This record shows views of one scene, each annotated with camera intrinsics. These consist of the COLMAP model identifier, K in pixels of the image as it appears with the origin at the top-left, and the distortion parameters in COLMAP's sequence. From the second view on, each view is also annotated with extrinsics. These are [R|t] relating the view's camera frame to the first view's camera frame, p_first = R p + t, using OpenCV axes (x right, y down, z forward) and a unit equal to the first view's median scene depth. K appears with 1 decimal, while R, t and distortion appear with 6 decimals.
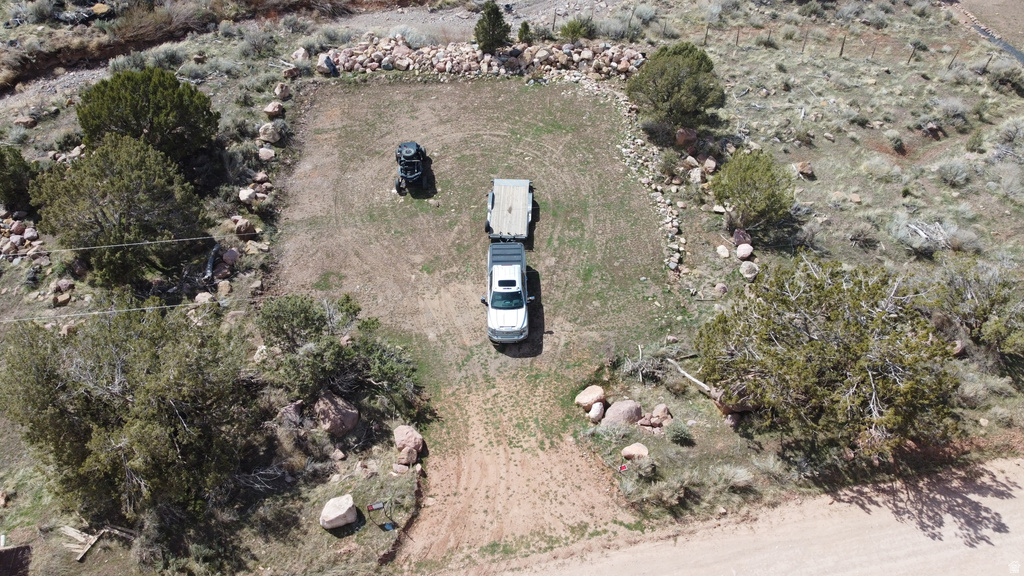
lens RADIAL K [[774.9, 0, 508.1], [0, 774.9, 285.3], [0, 0, 1]] dist [-0.001092, -0.008768]
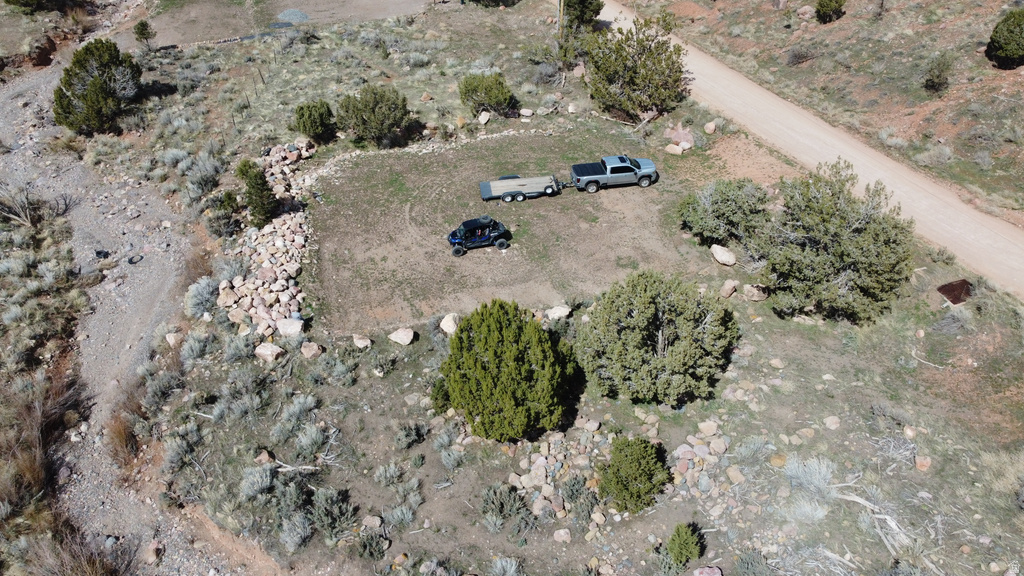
lens RADIAL K [[774.9, 0, 506.6], [0, 774.9, 284.0], [0, 0, 1]] dist [-0.001092, -0.008768]
pose [[-0.167570, -0.611801, 0.773059, -1.040666], [0.707256, 0.471682, 0.526598, -0.685815], [-0.686811, 0.634992, 0.353660, 0.648232]]
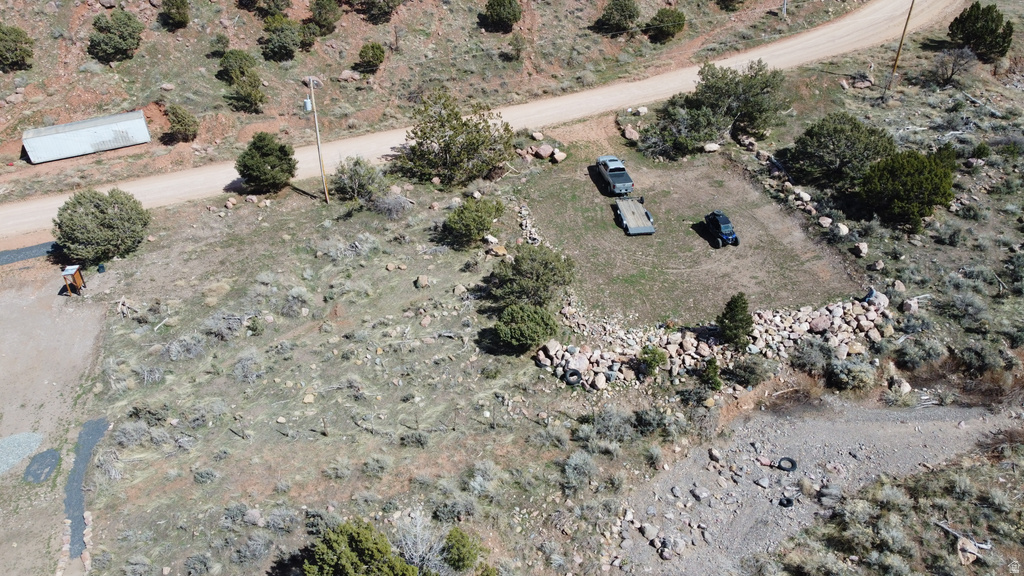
lens RADIAL K [[774.9, 0, 505.1], [0, 774.9, 281.1], [0, 0, 1]] dist [-0.001092, -0.008768]
pose [[-0.987847, 0.098344, -0.120359, 0.427909], [-0.100482, 0.186708, 0.977263, -1.465967], [0.118580, 0.977481, -0.174557, 1.316862]]
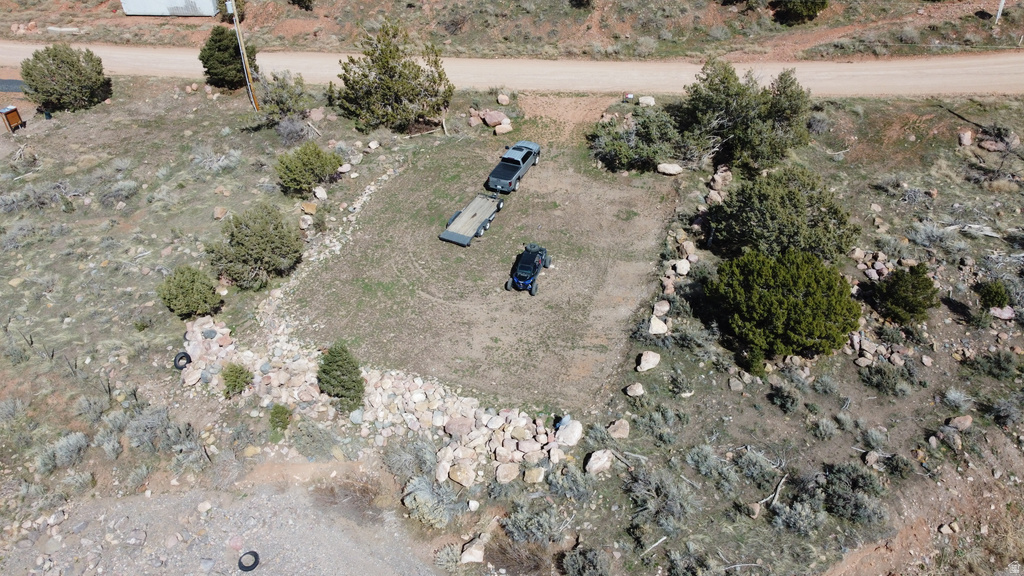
lens RADIAL K [[774.9, 0, 506.4], [0, 774.9, 281.0], [0, 0, 1]] dist [-0.001092, -0.008768]
pose [[-0.910105, -0.246937, 0.332762, -0.465356], [0.310136, 0.126661, 0.942217, -1.191516], [-0.274816, 0.960718, -0.038691, 1.096304]]
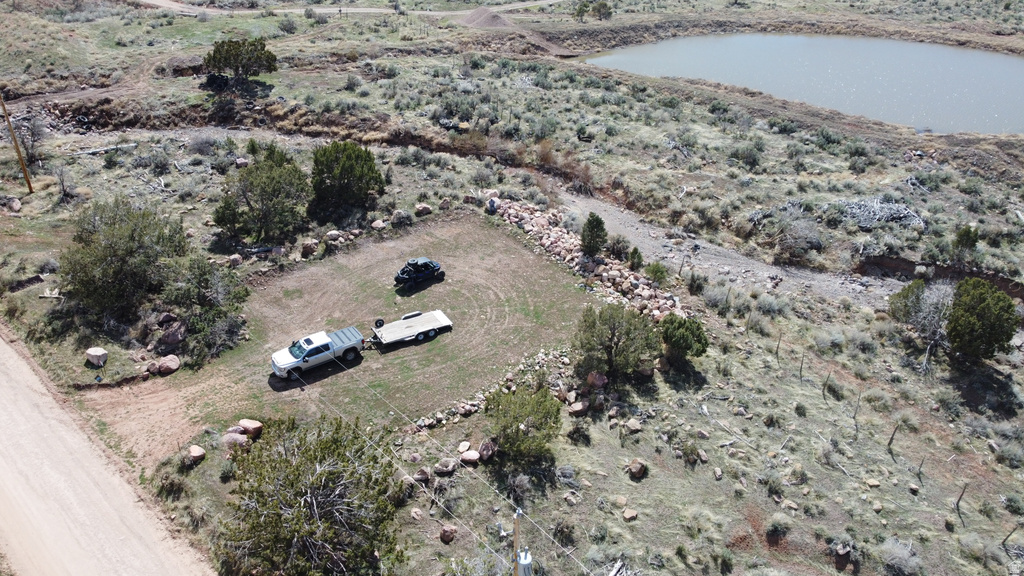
lens RADIAL K [[774.9, 0, 507.5], [0, 774.9, 286.5], [0, 0, 1]] dist [-0.001092, -0.008768]
pose [[0.558768, 0.449321, -0.697057, 0.912179], [-0.605128, 0.795643, 0.027793, -0.272914], [0.567096, 0.406279, 0.716477, 0.154003]]
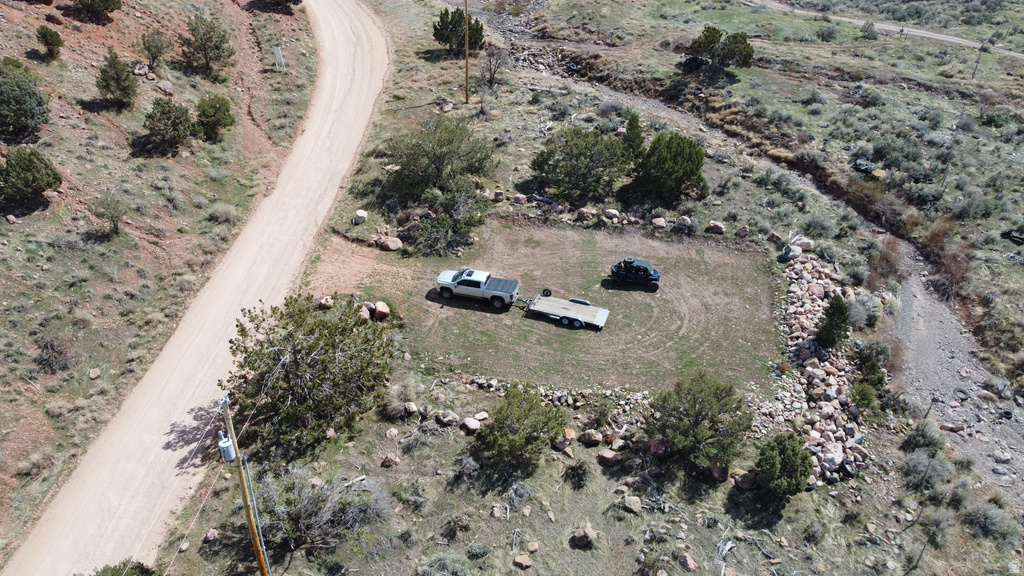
lens RADIAL K [[774.9, 0, 505.4], [0, 774.9, 287.9], [0, 0, 1]] dist [-0.001092, -0.008768]
pose [[-0.288150, 0.514877, -0.807386, 1.005802], [-0.692938, 0.469816, 0.546910, -0.715651], [0.660914, 0.717060, 0.221400, 0.608211]]
